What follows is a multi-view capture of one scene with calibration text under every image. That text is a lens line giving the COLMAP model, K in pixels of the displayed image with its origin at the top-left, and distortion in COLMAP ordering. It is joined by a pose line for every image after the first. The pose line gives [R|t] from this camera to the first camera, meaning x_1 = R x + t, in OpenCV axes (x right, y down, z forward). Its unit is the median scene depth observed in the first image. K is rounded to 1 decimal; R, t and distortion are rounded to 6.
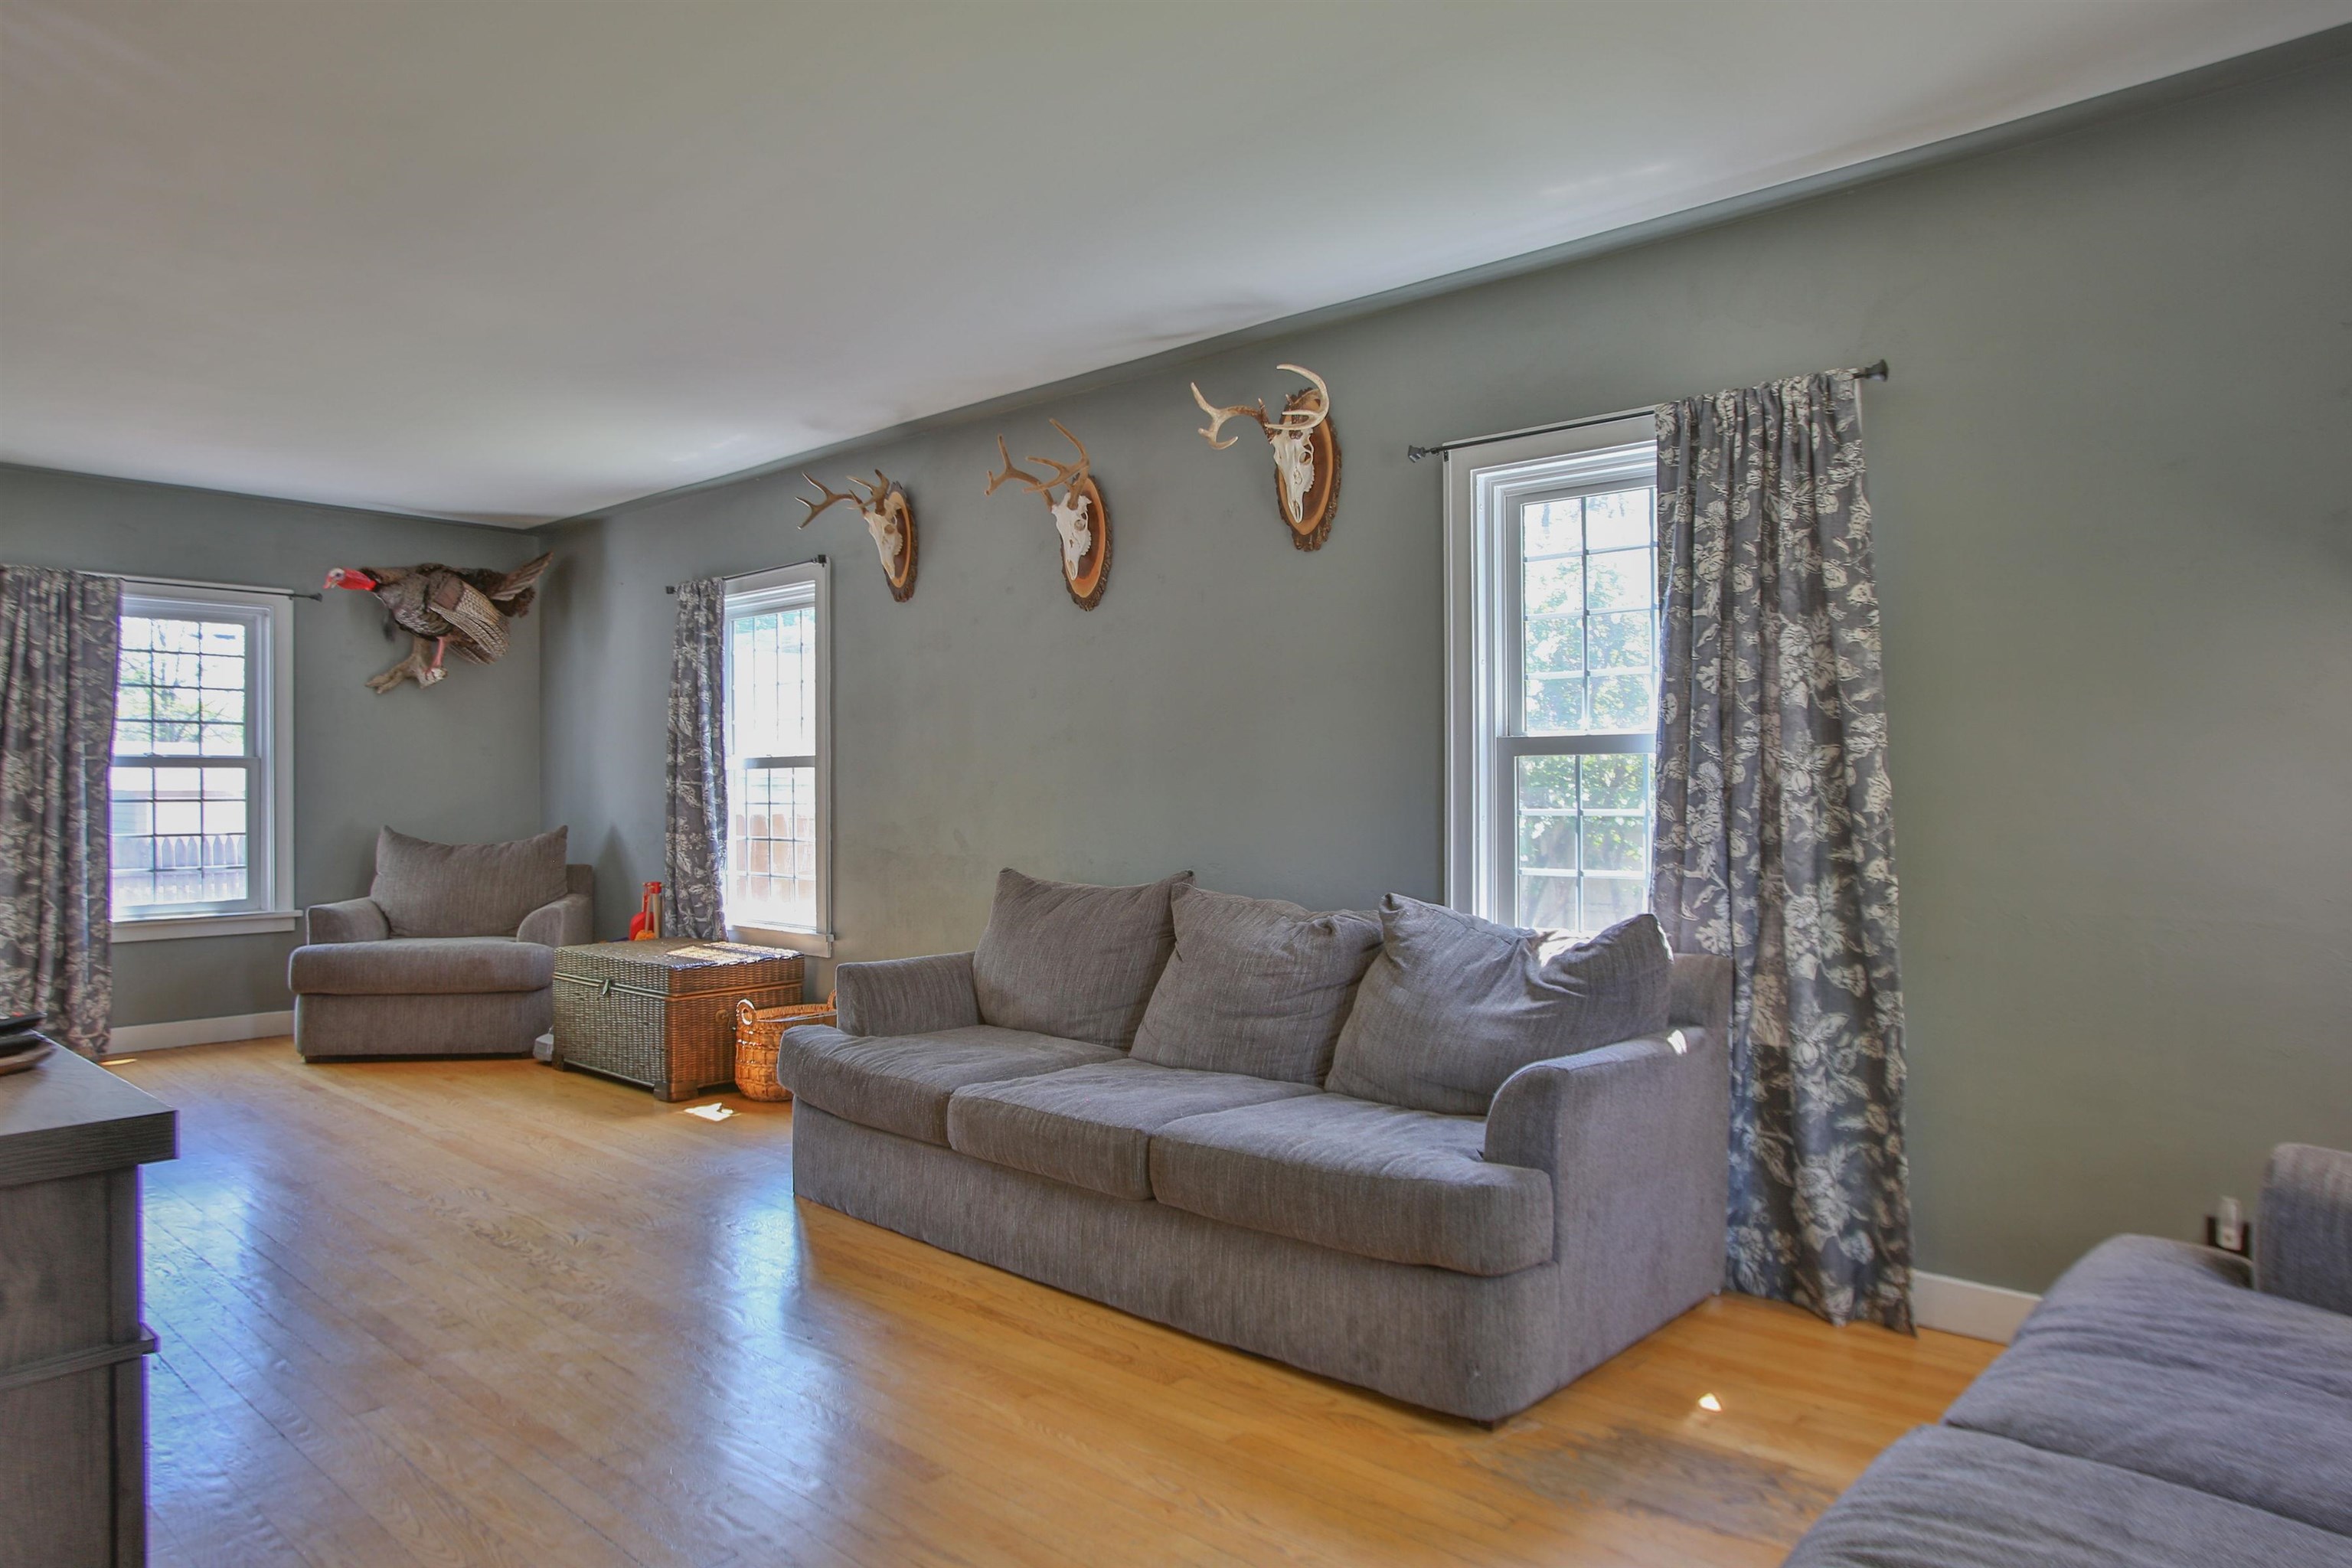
lens RADIAL K [[1459.3, 0, 1179.3], [0, 1459.3, 792.5], [0, 0, 1]] dist [-0.071684, 0.078029]
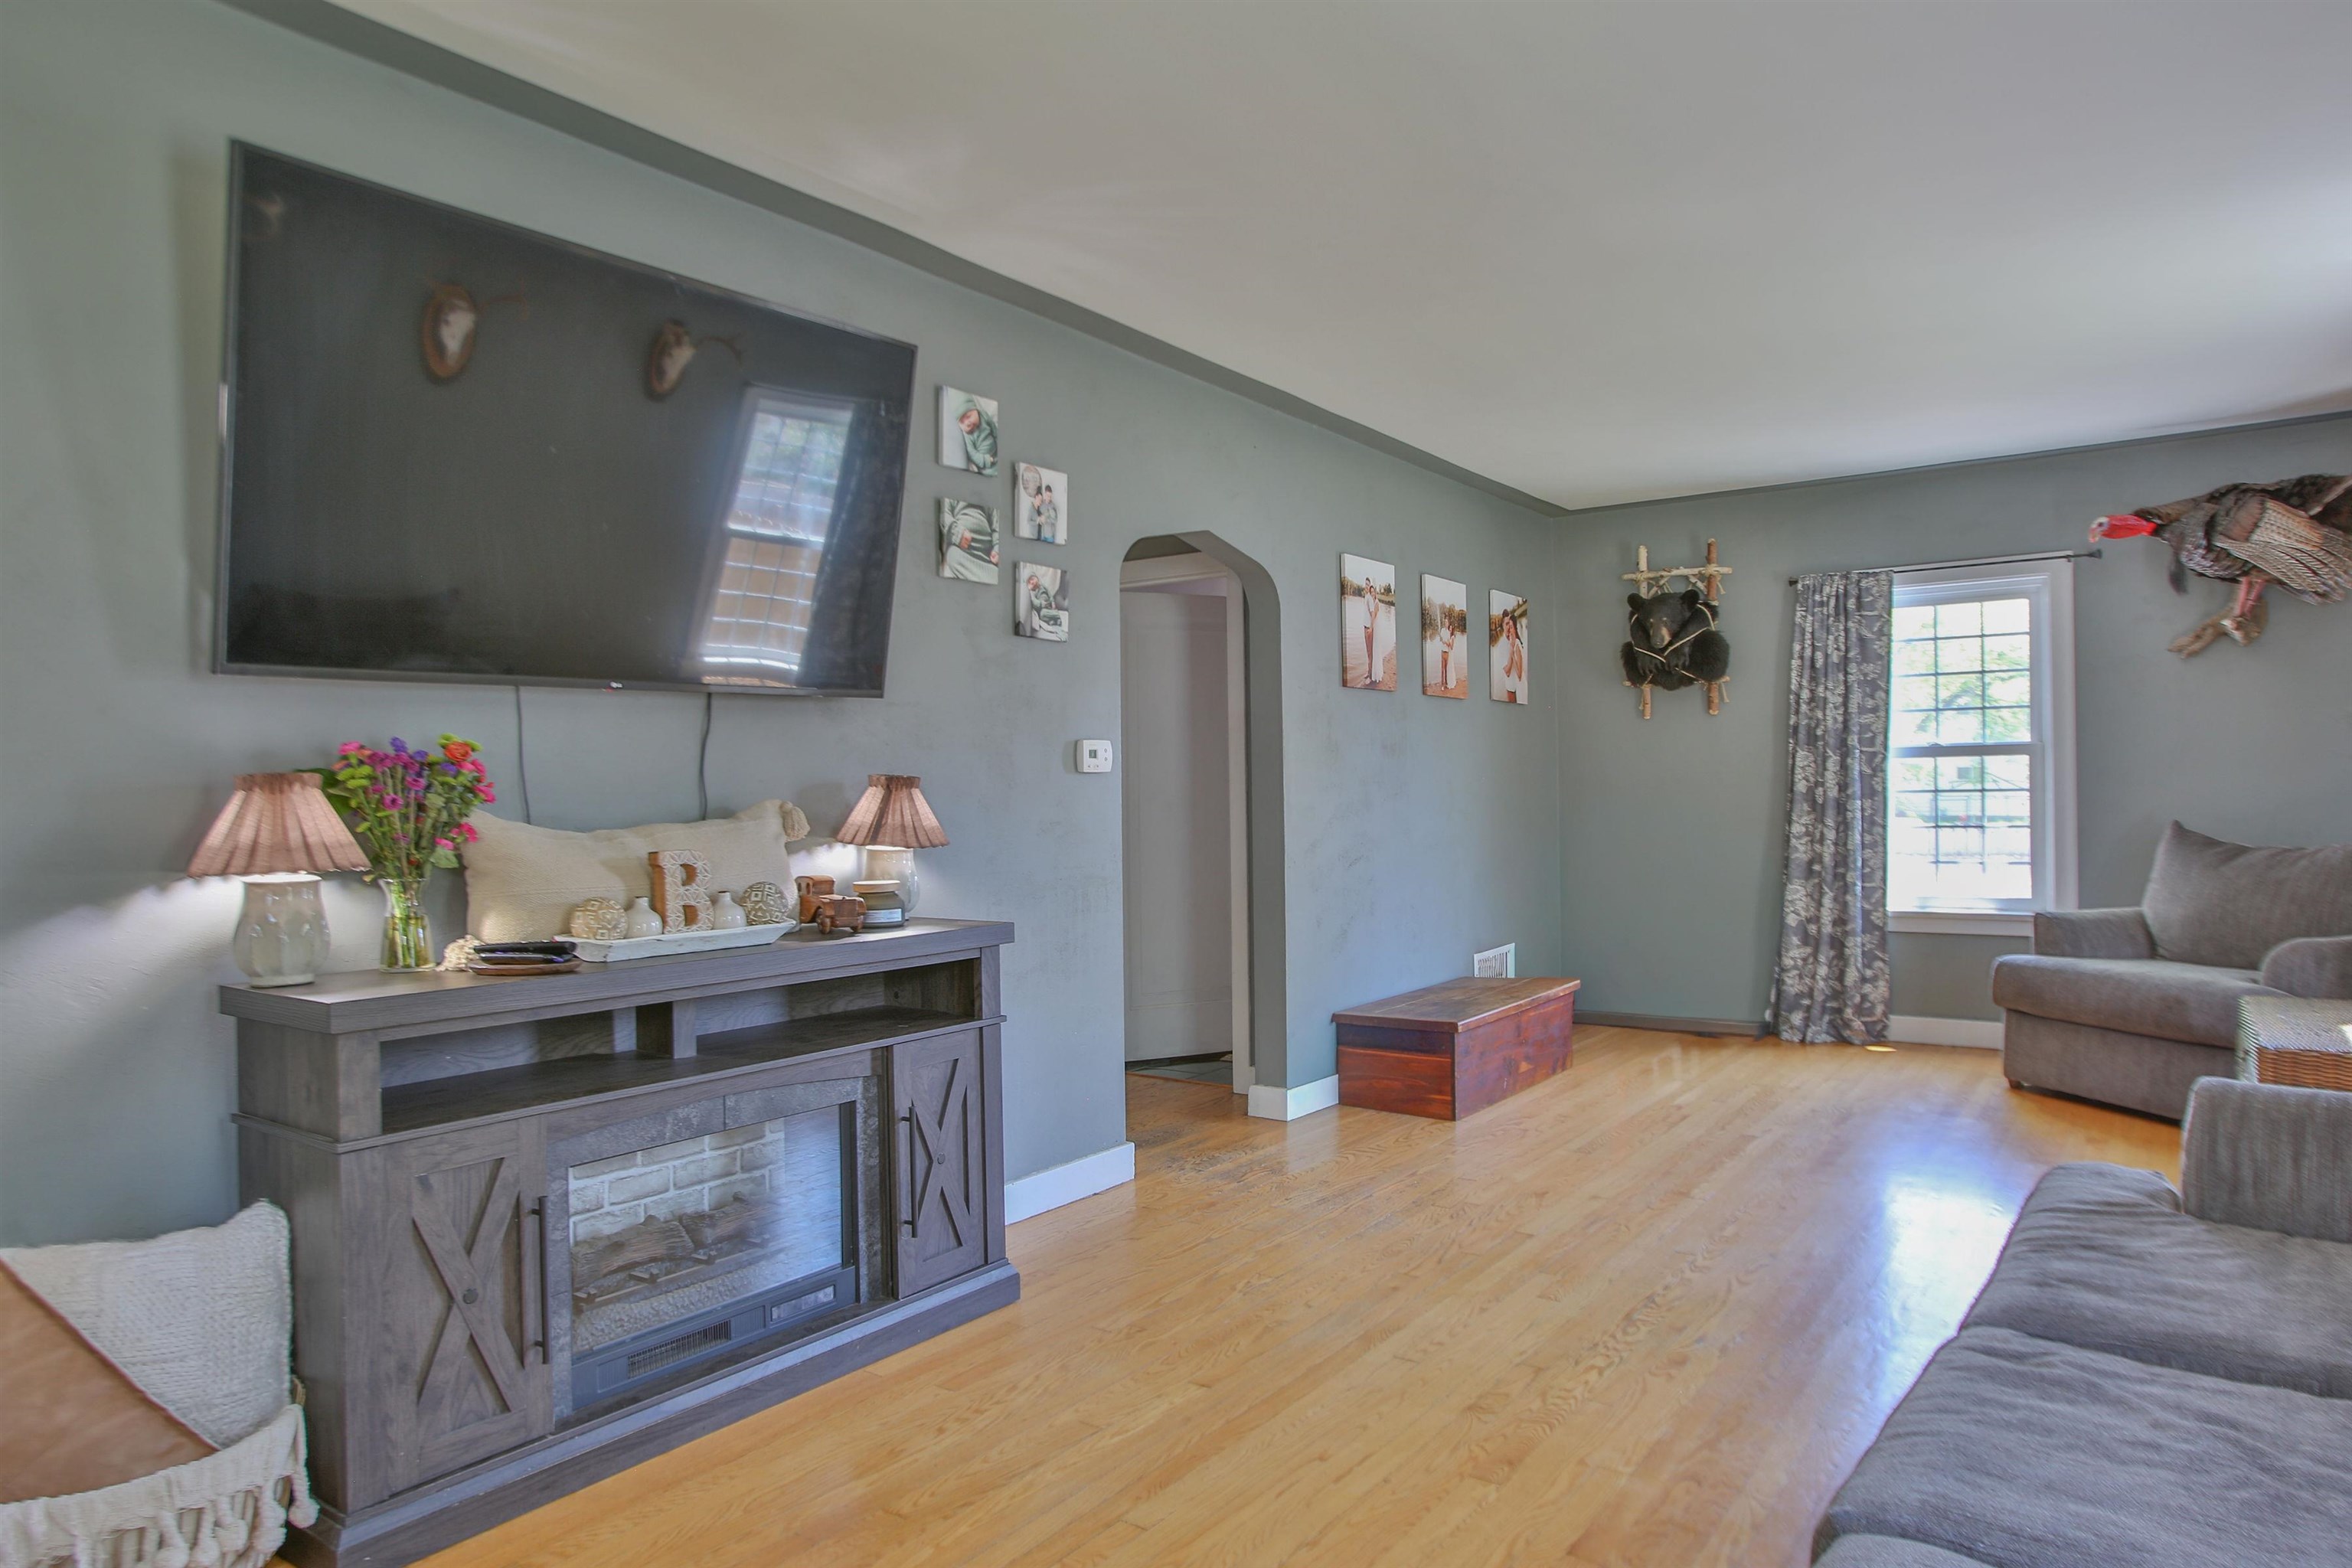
lens RADIAL K [[1459.3, 0, 1179.3], [0, 1459.3, 792.5], [0, 0, 1]] dist [-0.071684, 0.078029]
pose [[0.113936, -0.000907, -0.993488, 0.393695], [0.011610, 0.999933, 0.000418, 0.000547], [0.993420, -0.011582, 0.113939, 0.722011]]
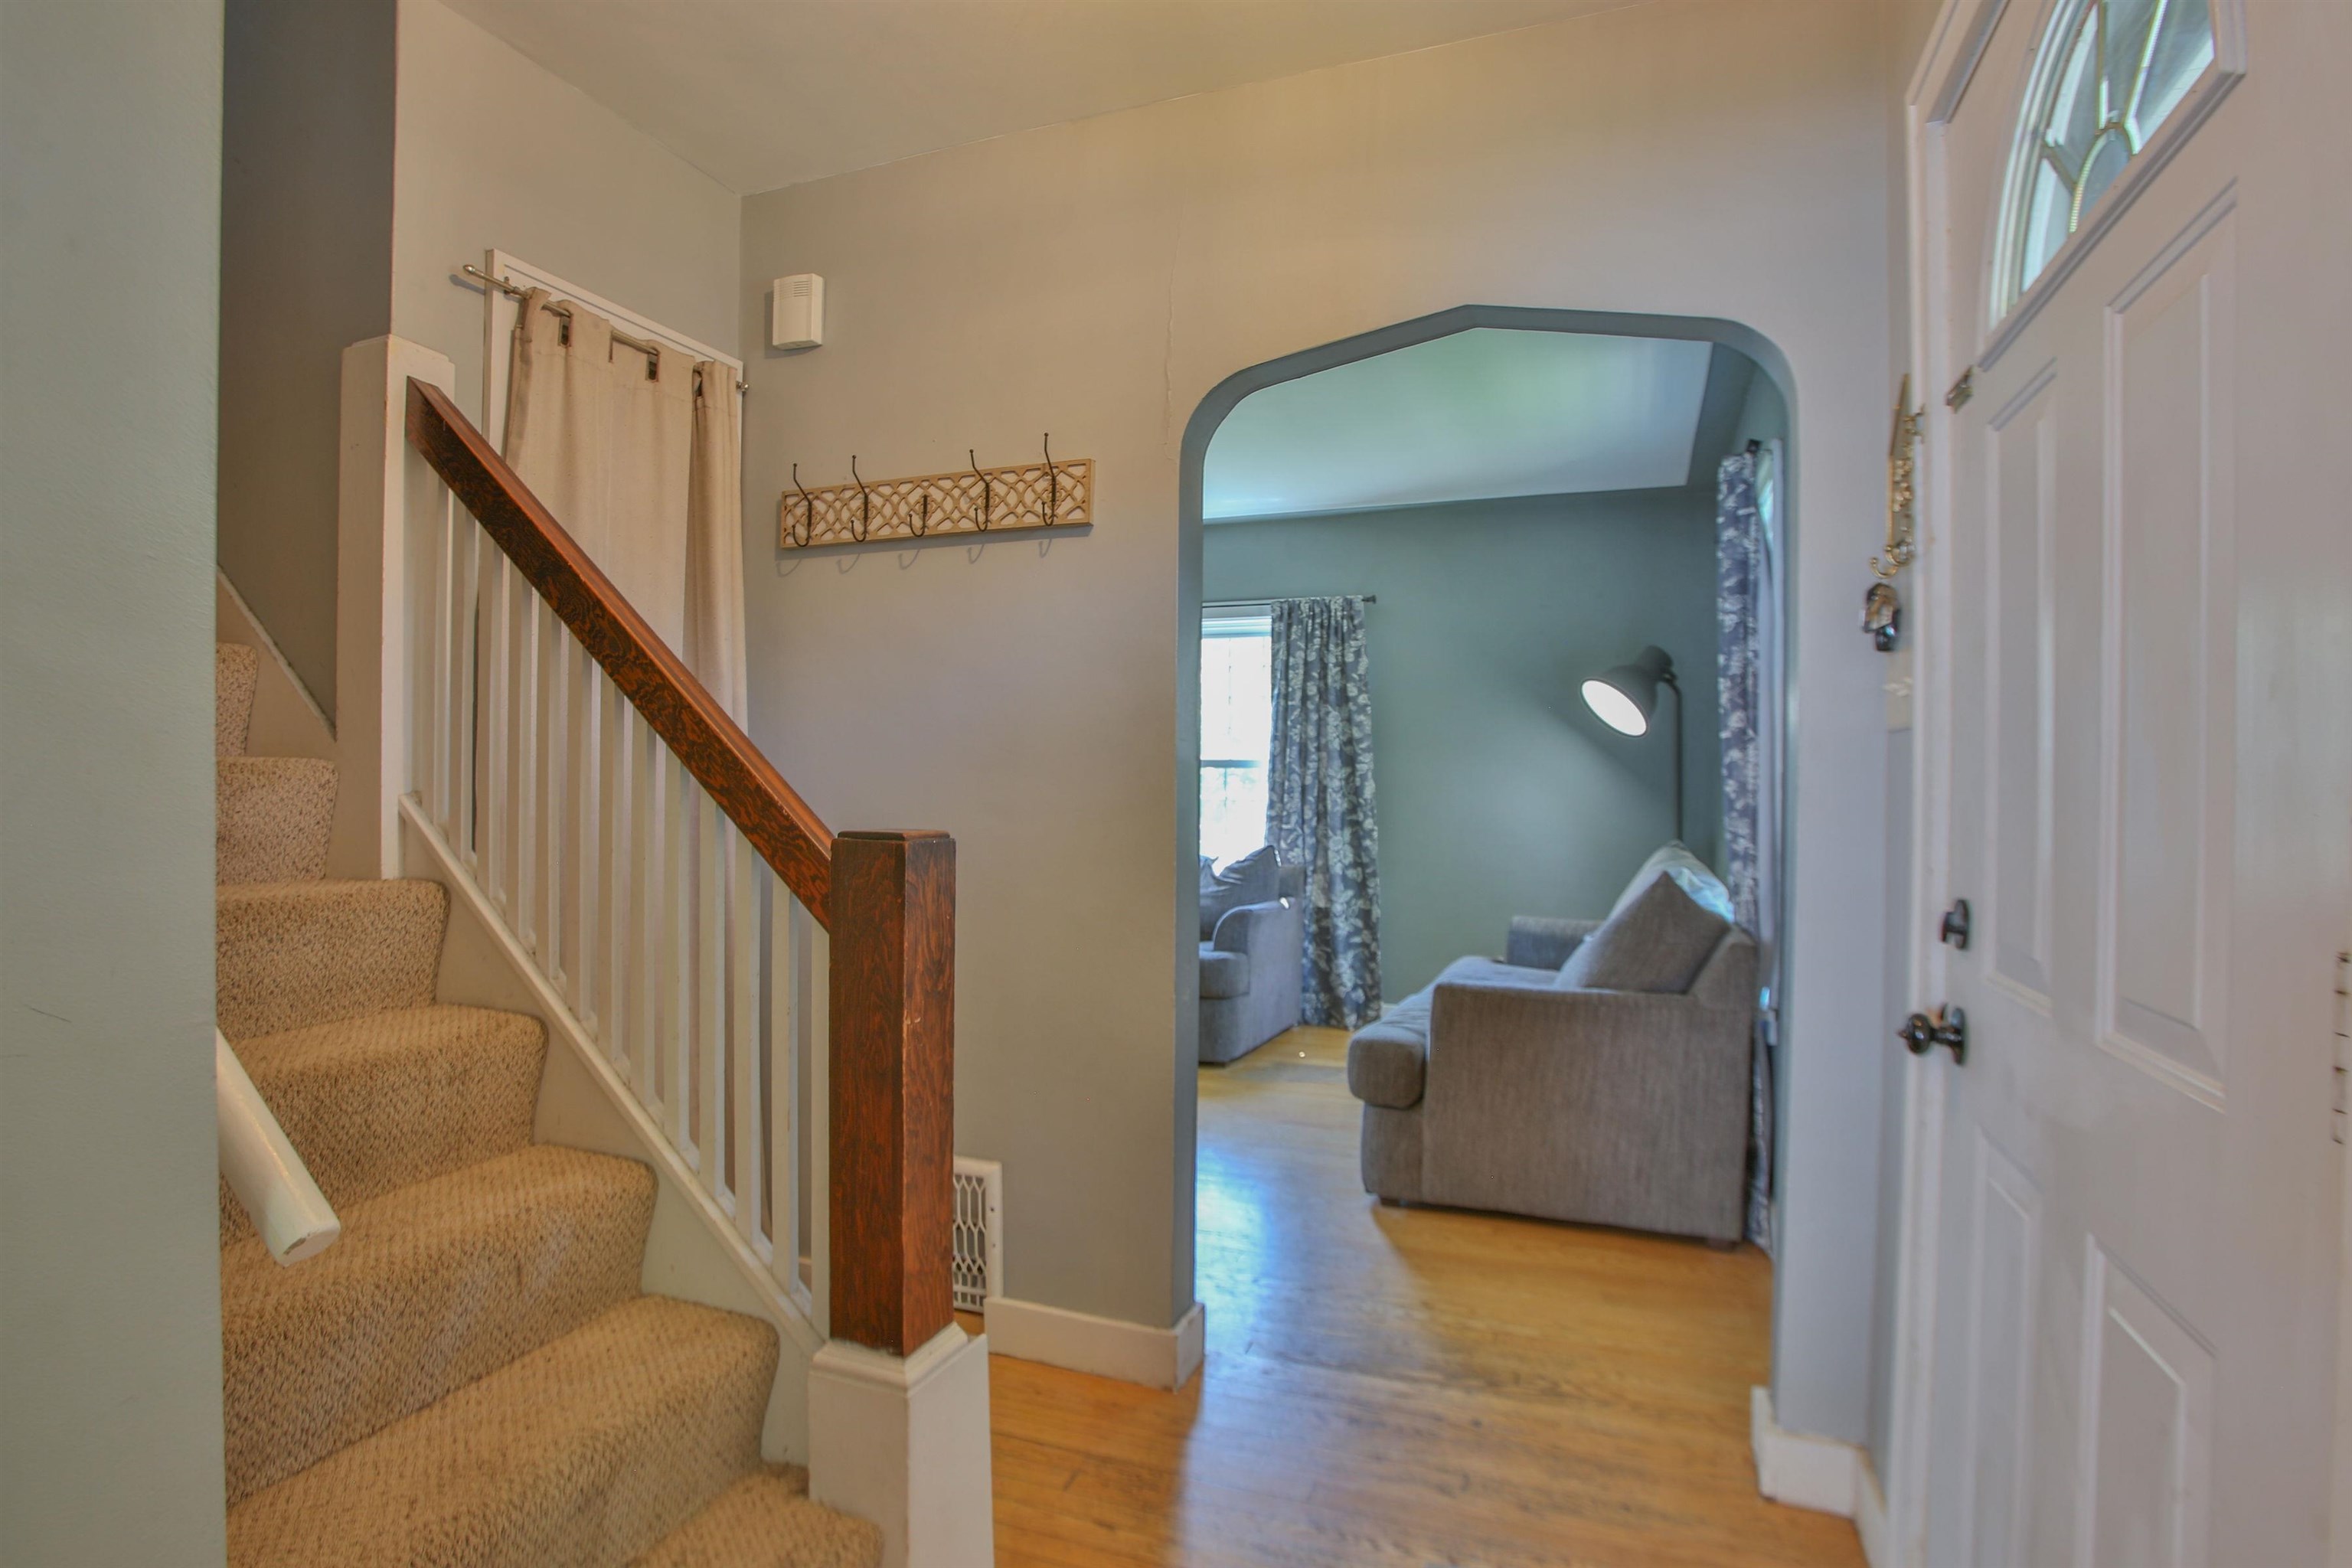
lens RADIAL K [[1185.3, 0, 1174.9], [0, 1185.3, 790.8], [0, 0, 1]] dist [-0.072574, 0.030169]
pose [[0.941675, 0.006886, 0.336454, -0.384814], [-0.009854, 0.999926, 0.007115, -0.006763], [-0.336380, -0.010015, 0.941673, -0.577624]]
